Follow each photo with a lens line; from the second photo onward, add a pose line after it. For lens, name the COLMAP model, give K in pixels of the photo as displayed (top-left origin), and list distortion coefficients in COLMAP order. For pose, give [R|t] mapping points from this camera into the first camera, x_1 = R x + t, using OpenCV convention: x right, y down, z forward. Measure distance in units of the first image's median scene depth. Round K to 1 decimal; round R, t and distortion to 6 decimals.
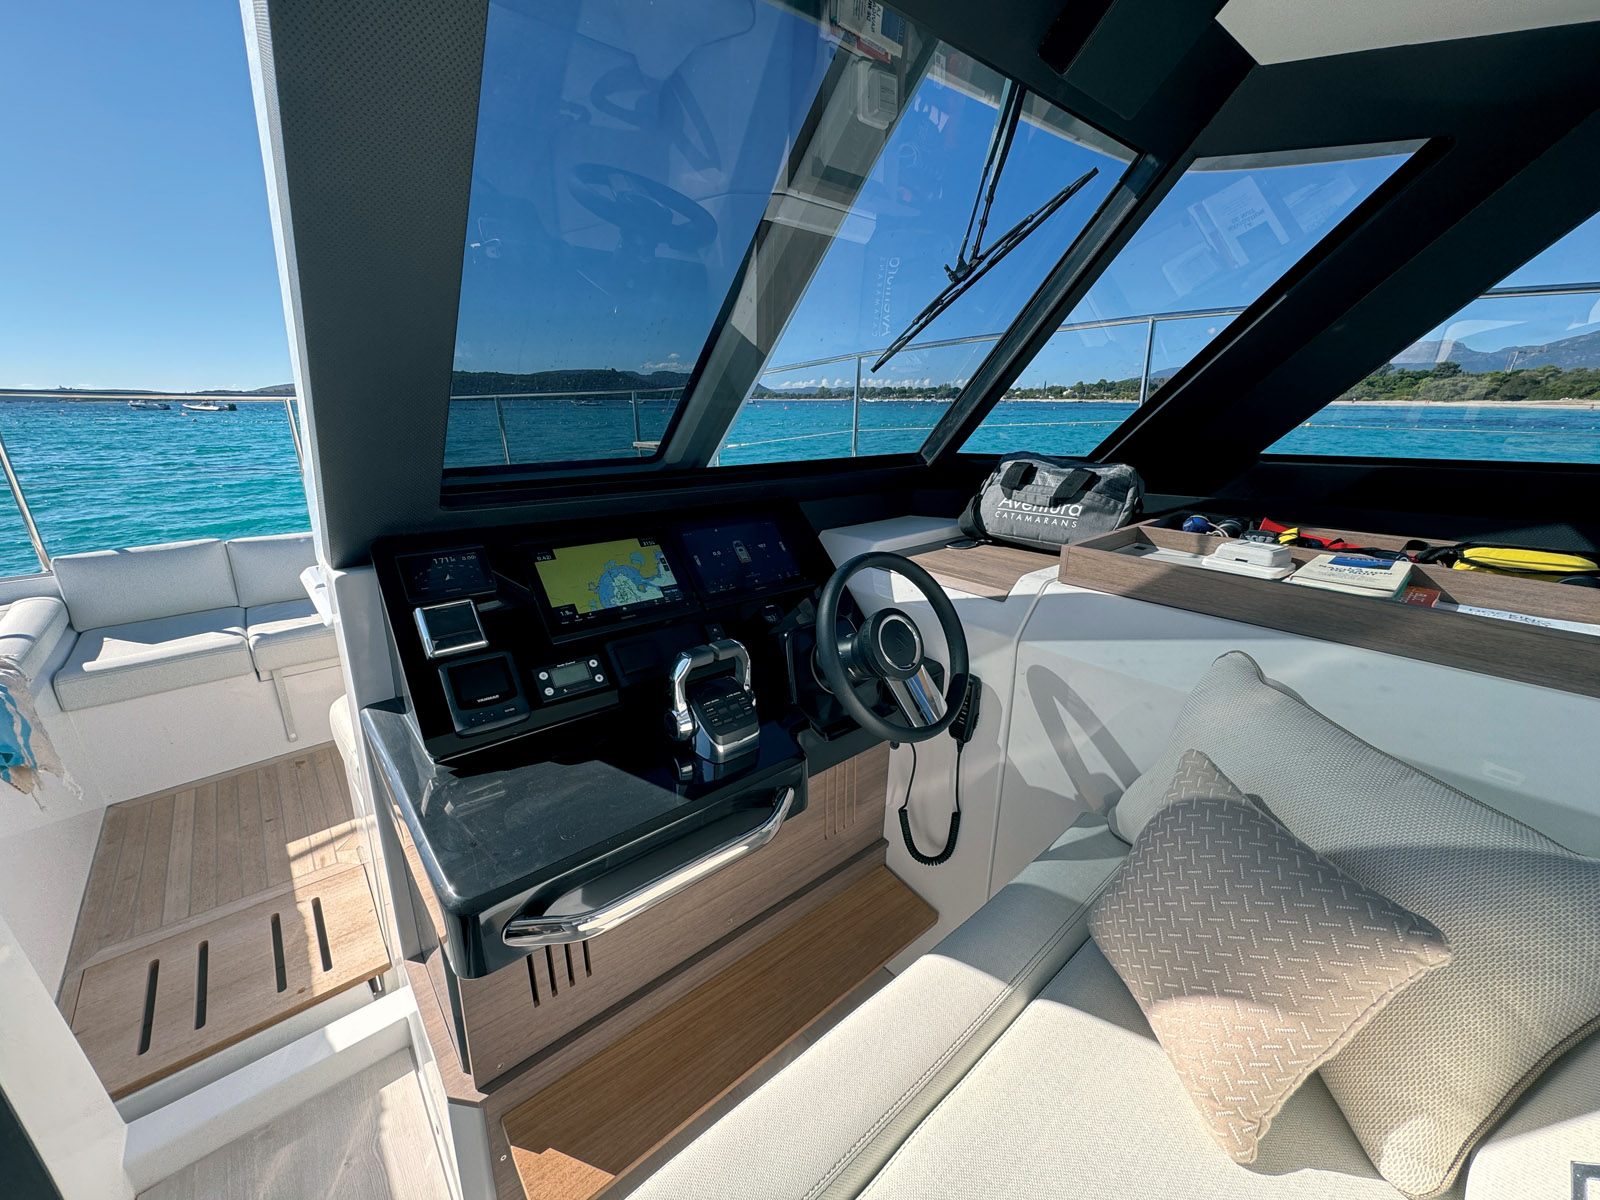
lens RADIAL K [[639.6, 0, 800.0], [0, 639.6, 600.0], [0, 0, 1]] dist [0.001155, 0.000172]
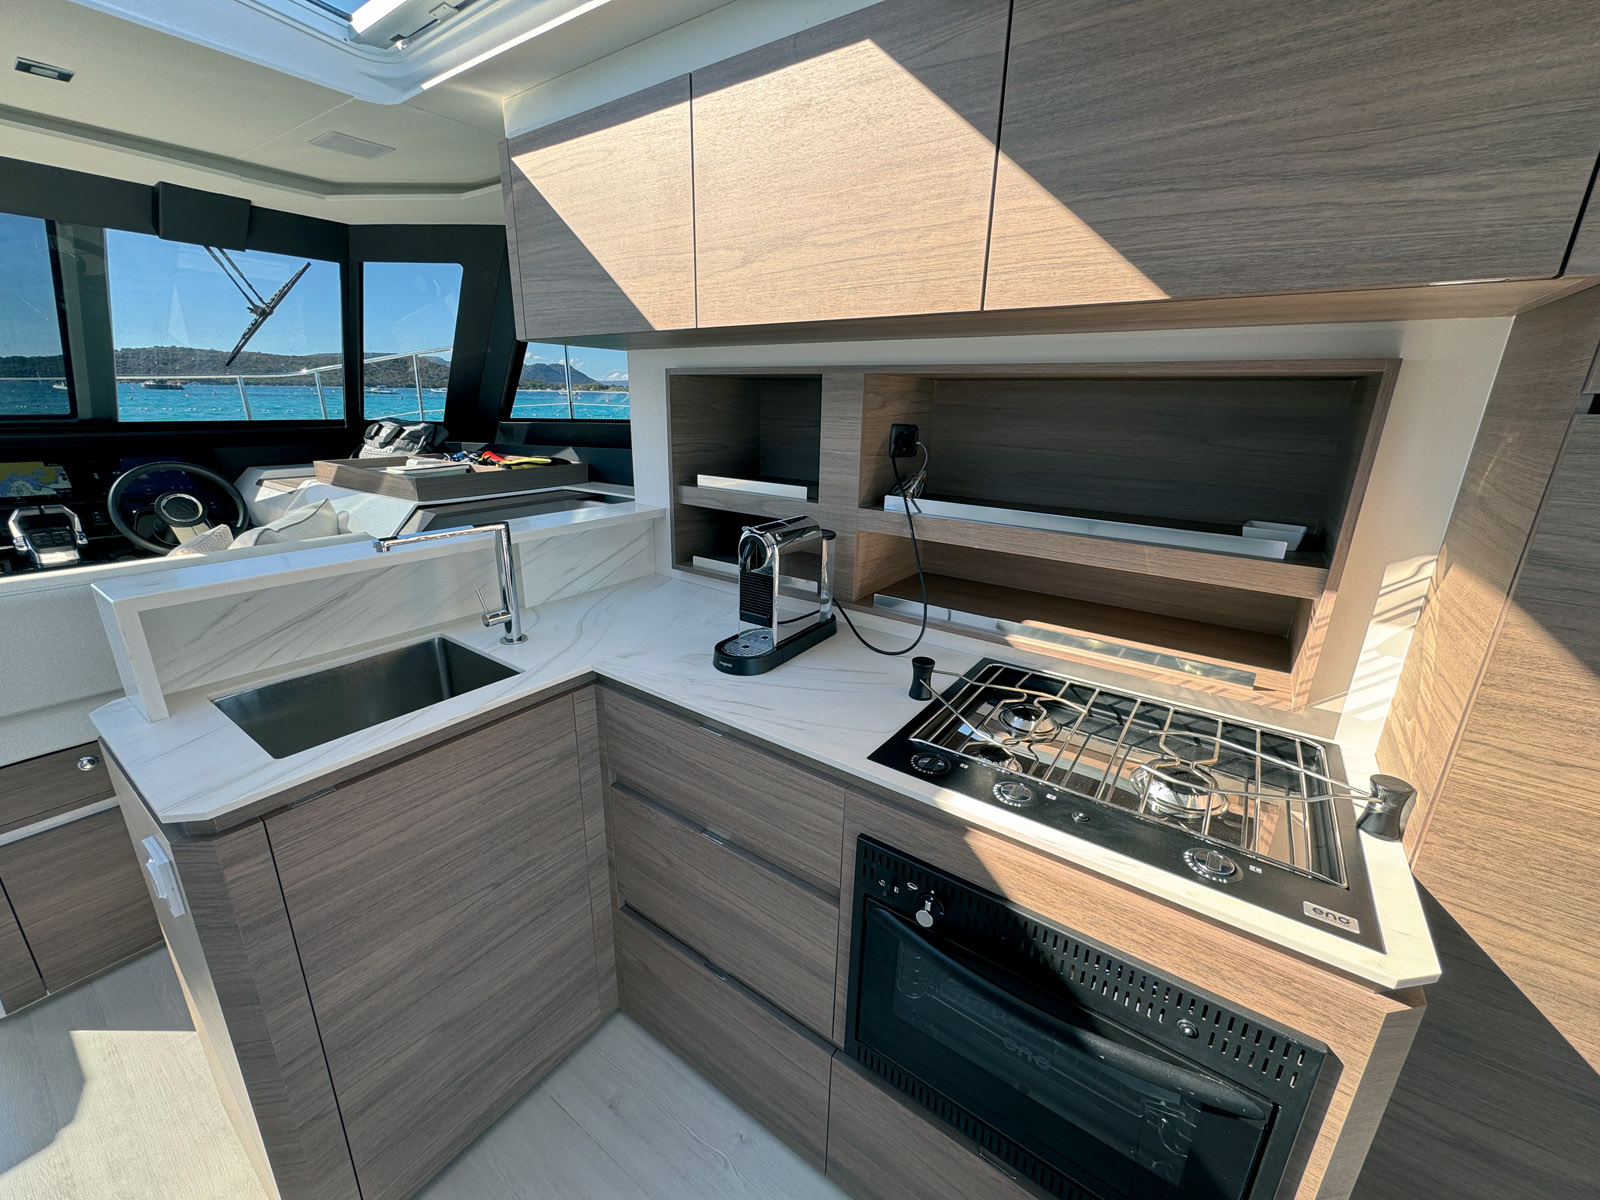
lens RADIAL K [[639.6, 0, 800.0], [0, 639.6, 600.0], [0, 0, 1]] dist [0.001155, 0.000172]
pose [[0.970240, -0.057566, 0.235203, 1.546262], [0.055567, 0.998340, 0.015123, 0.432674], [-0.235684, -0.001603, 0.971829, -1.354246]]
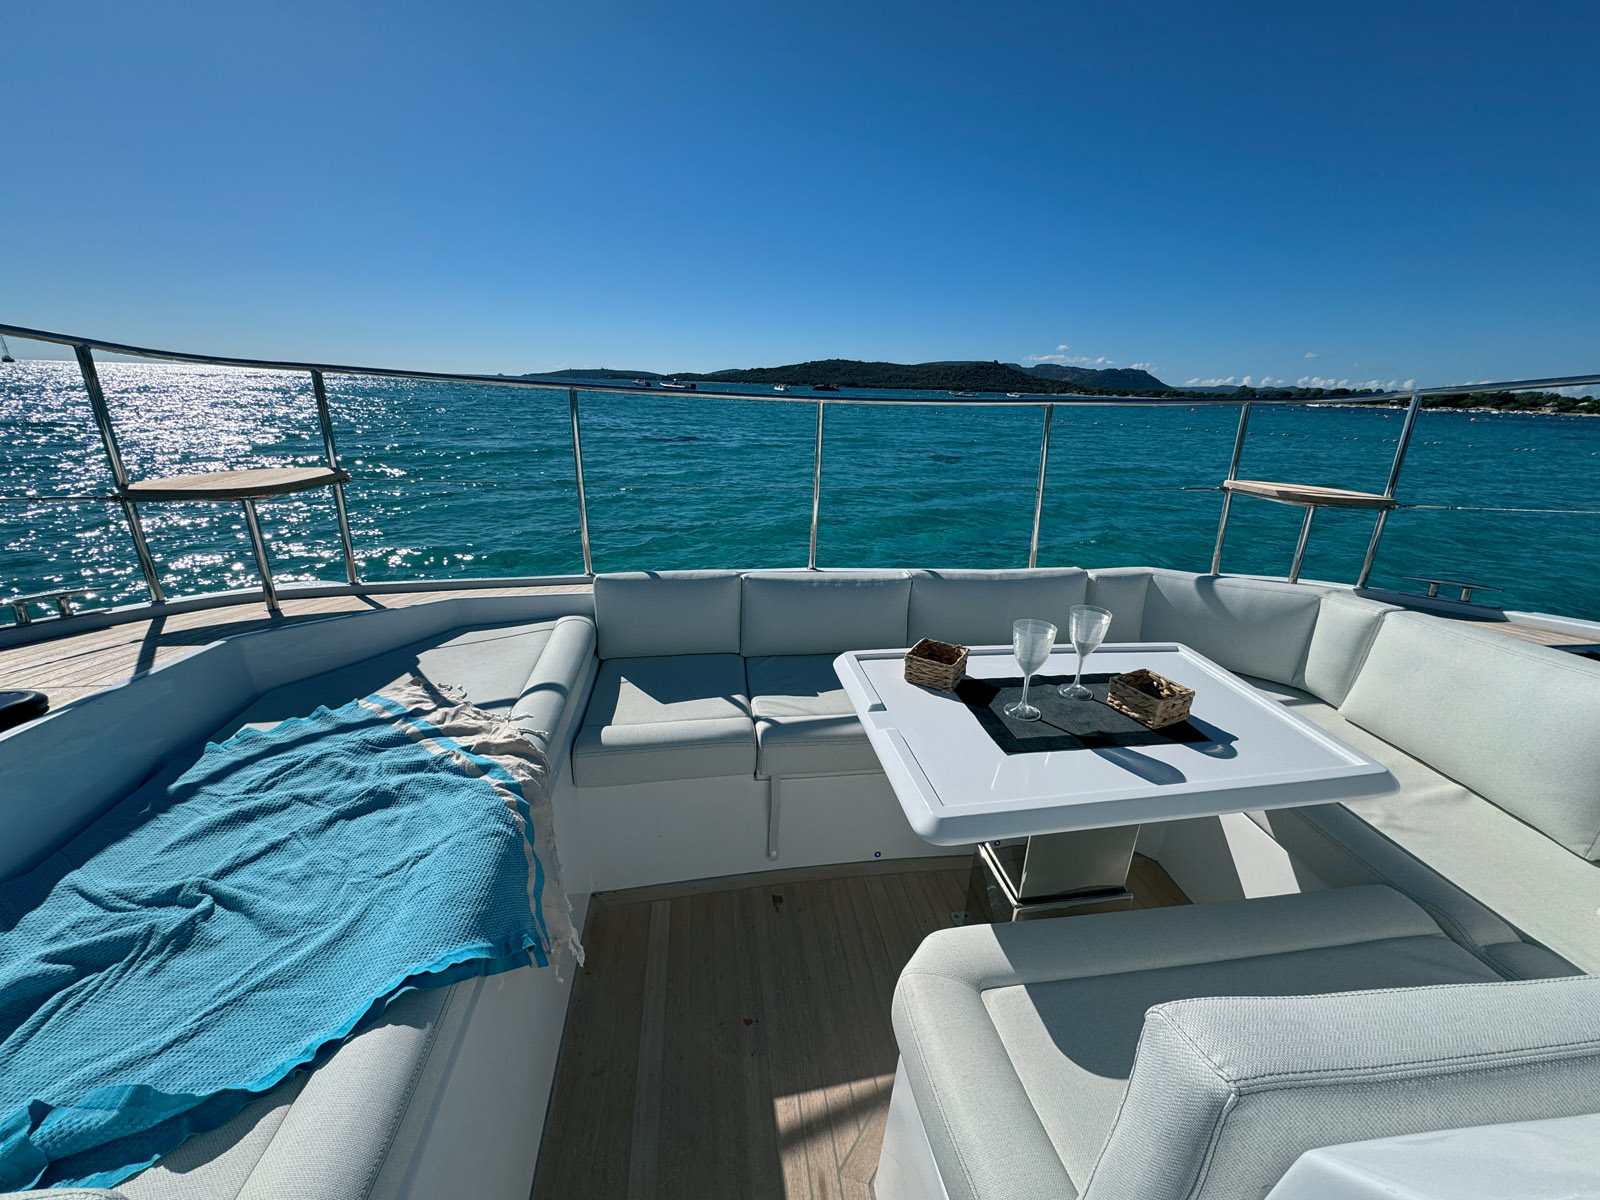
lens RADIAL K [[639.6, 0, 800.0], [0, 639.6, 600.0], [0, 0, 1]] dist [0.001155, 0.000172]
pose [[0.848329, 0.200079, -0.490210, -0.463854], [-0.195802, 0.978767, 0.060638, -0.132593], [0.491934, 0.044543, 0.869492, 0.353803]]
